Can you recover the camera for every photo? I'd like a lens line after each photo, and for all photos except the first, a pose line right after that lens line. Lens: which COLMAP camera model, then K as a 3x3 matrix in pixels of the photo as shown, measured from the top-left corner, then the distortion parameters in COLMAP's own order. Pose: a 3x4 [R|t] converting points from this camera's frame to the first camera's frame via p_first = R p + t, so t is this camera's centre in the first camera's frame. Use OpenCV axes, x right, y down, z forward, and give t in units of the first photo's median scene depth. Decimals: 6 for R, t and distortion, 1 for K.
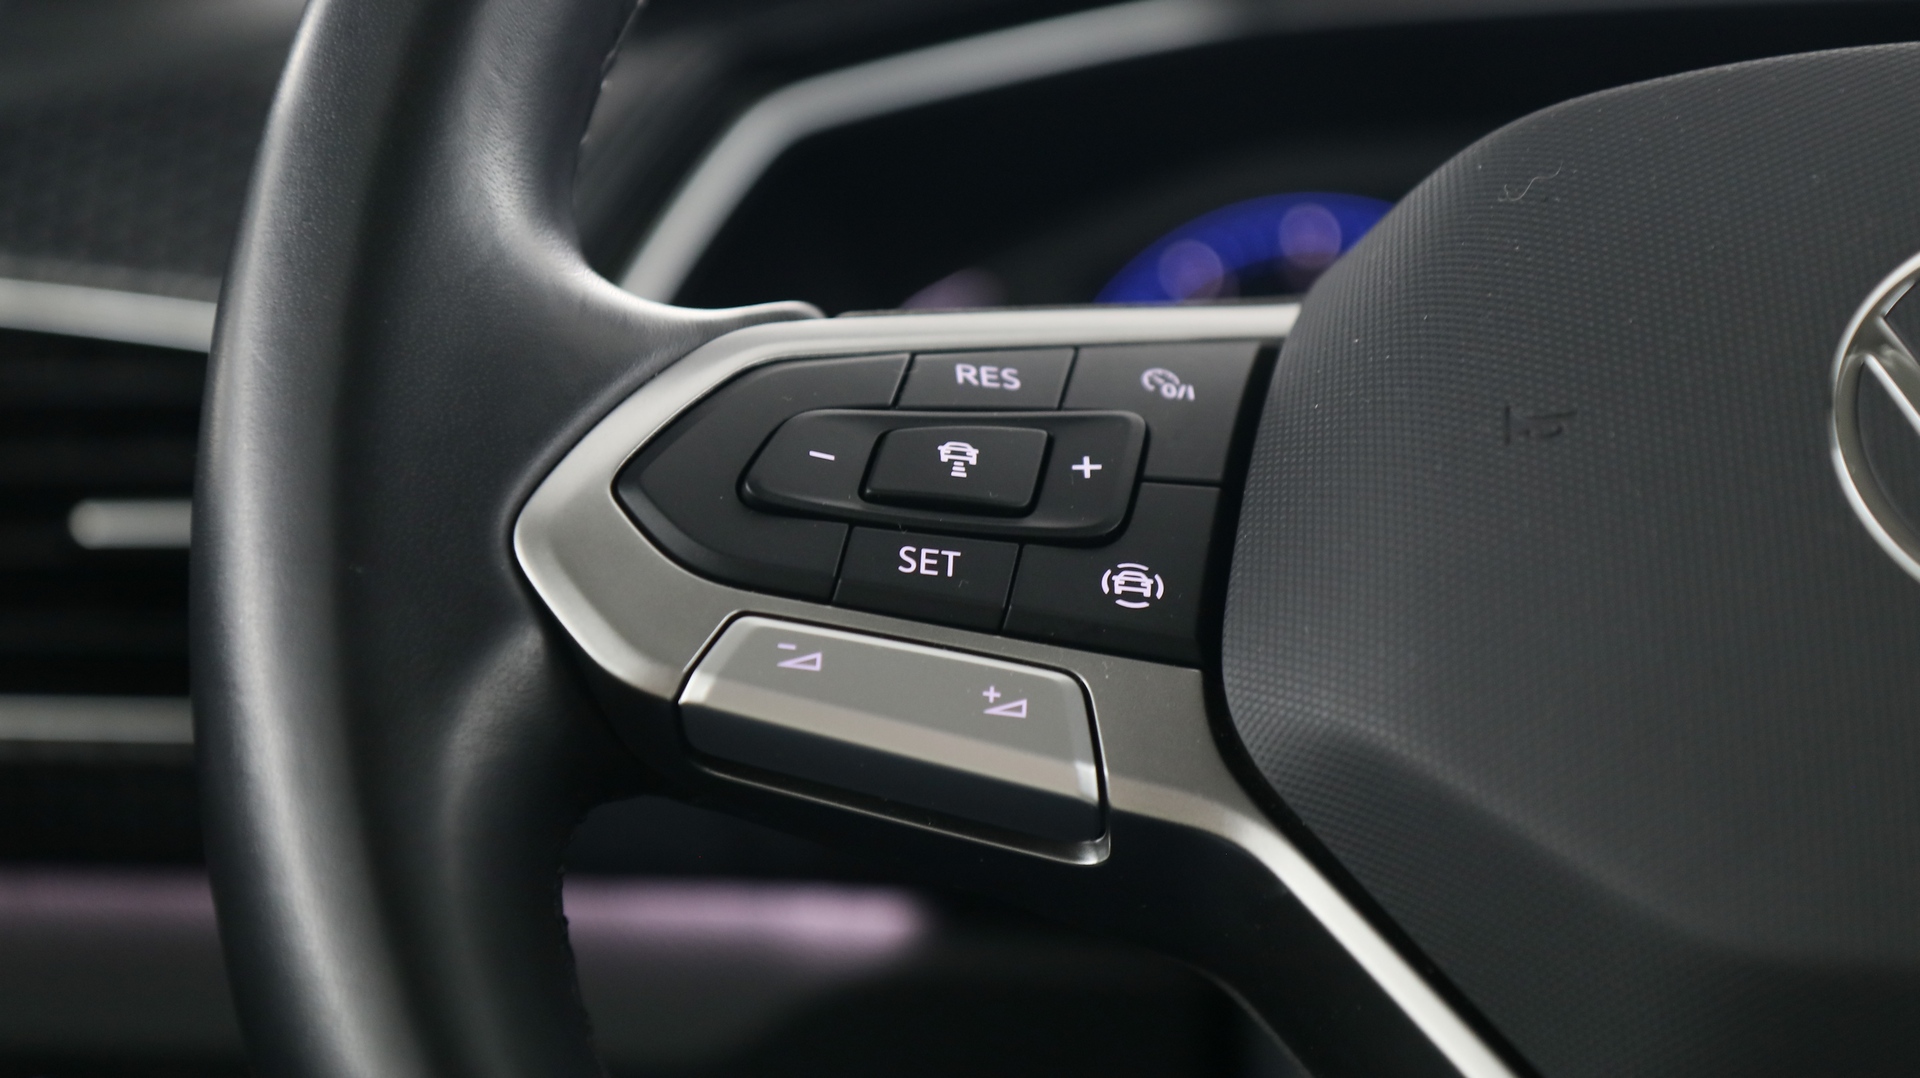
lens RADIAL K [[4477.5, 0, 960.0], [0, 4477.5, 539.0], [0, 0, 1]] dist [0.045019, 0.390169]
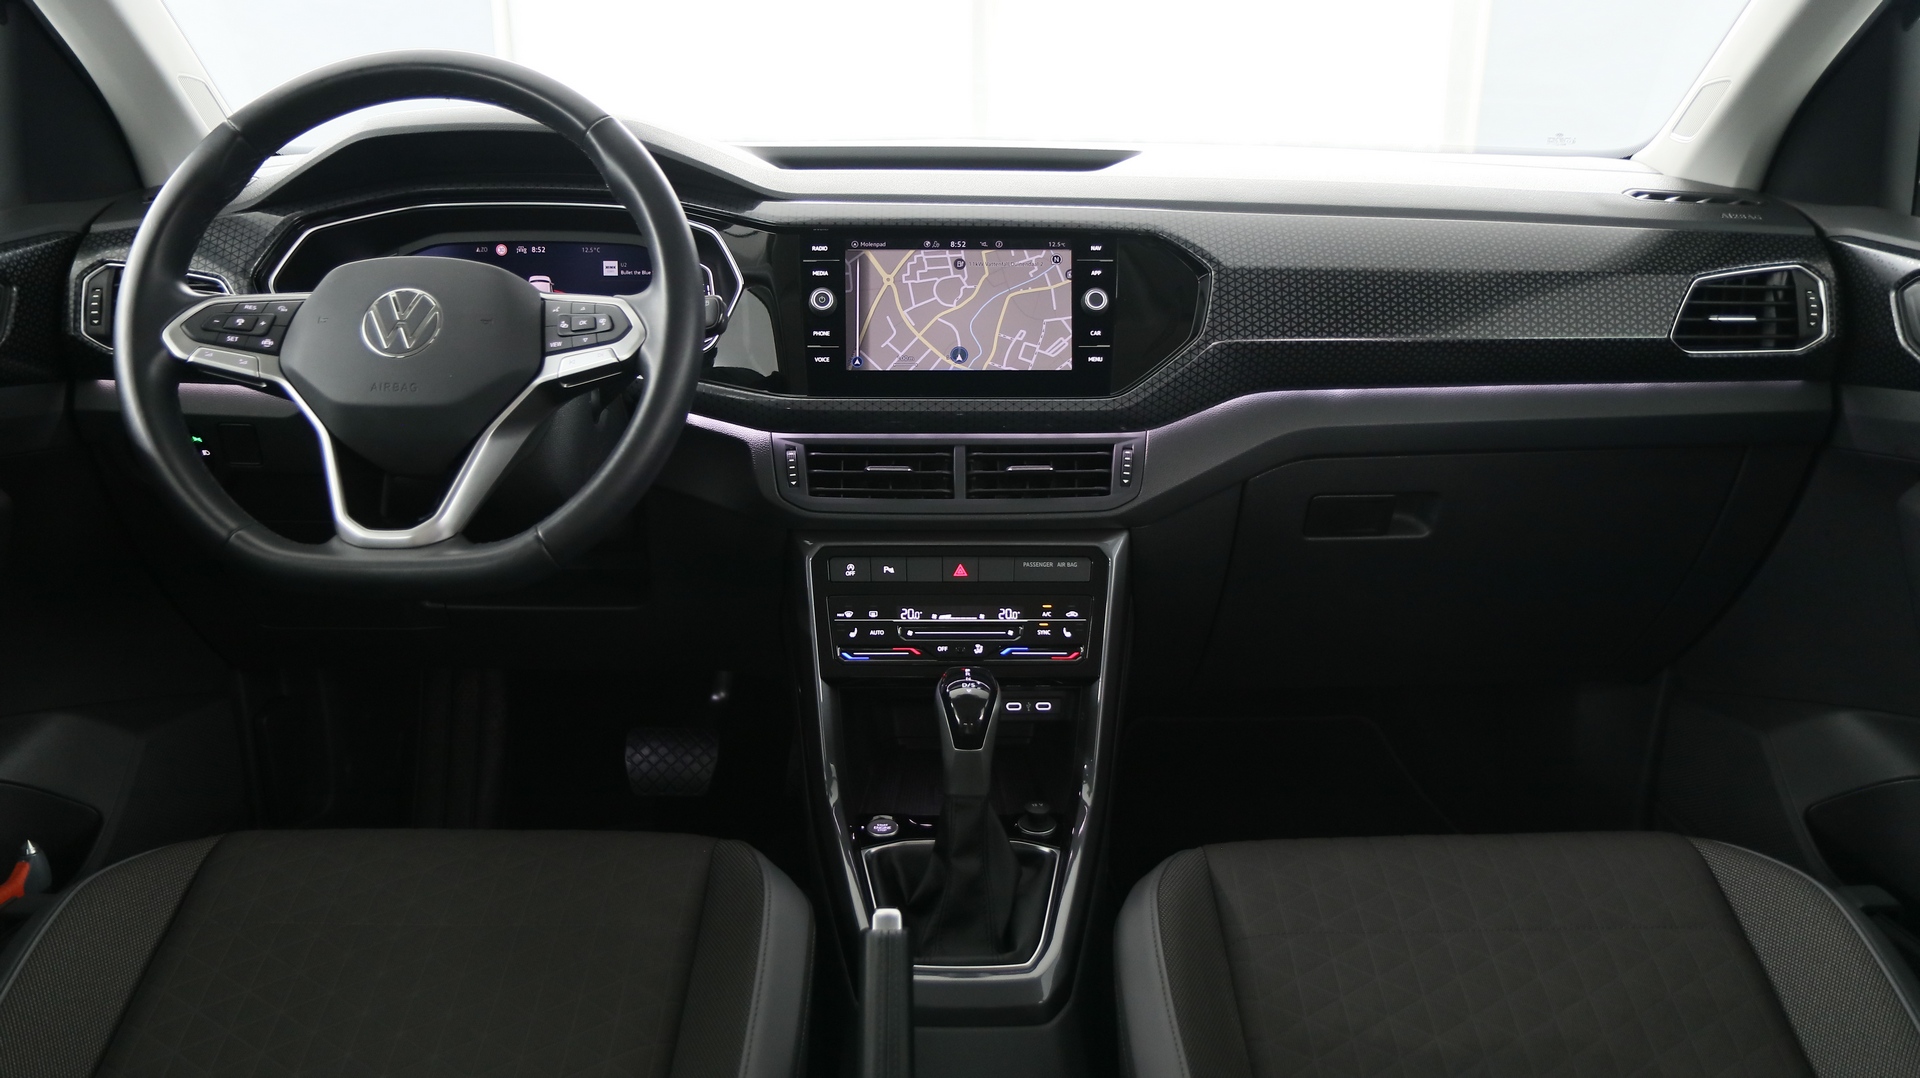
lens RADIAL K [[1596.3, 0, 960.0], [0, 1596.3, 539.0], [0, 0, 1]] dist [0.000653, 0.004923]
pose [[0.941897, -0.035953, 0.333971, 0.199401], [-0.008917, 0.991229, 0.131857, -0.021391], [-0.335782, -0.127174, 0.933315, -1.495472]]
